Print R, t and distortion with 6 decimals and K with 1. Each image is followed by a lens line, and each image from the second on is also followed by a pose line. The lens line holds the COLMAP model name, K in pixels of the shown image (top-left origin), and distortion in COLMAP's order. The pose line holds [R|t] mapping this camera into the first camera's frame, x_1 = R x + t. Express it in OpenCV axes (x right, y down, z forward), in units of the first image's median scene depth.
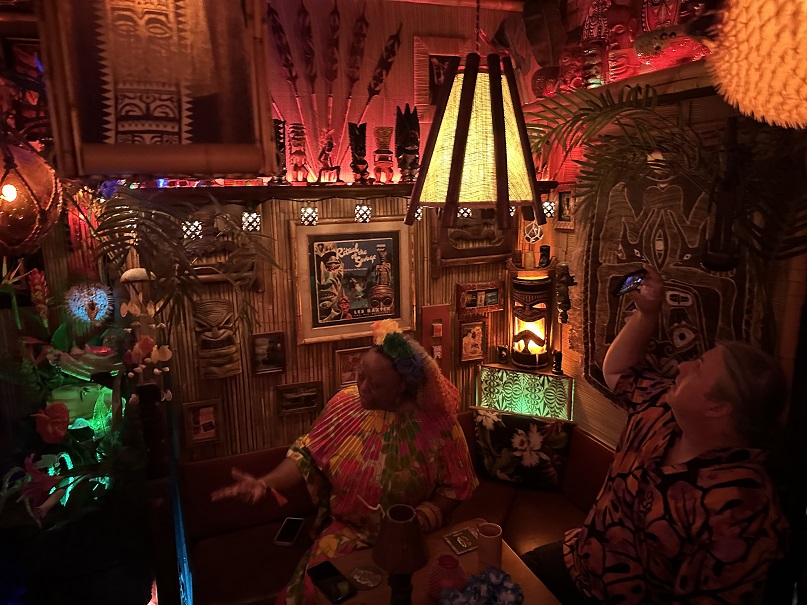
lens RADIAL K [[576.0, 0, 403.5], [0, 576.0, 302.5], [0, 0, 1]] dist [0.081295, -0.135637]
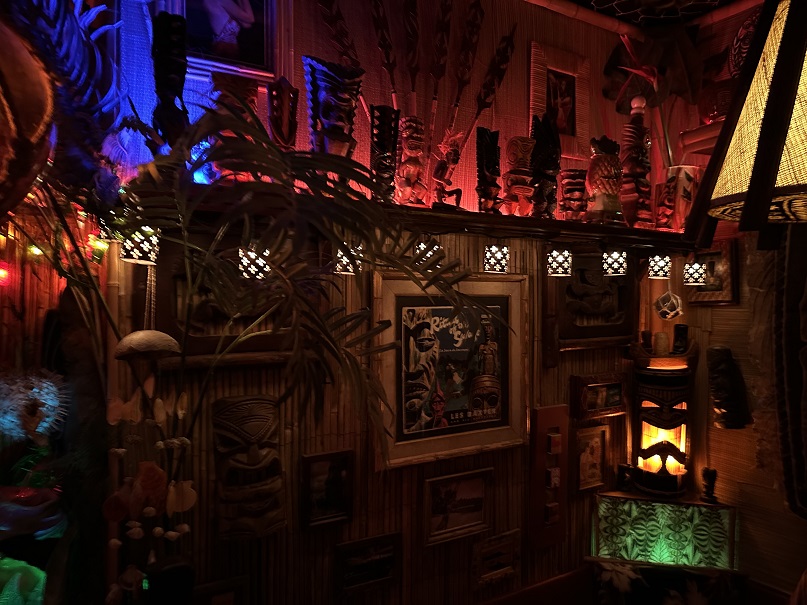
lens RADIAL K [[576.0, 0, 403.5], [0, 576.0, 302.5], [0, 0, 1]] dist [0.081295, -0.135637]
pose [[0.979956, 0.022995, 0.197881, -0.270719], [0.018129, 0.978900, -0.203534, 0.022731], [-0.198386, 0.203042, 0.958862, 0.358290]]
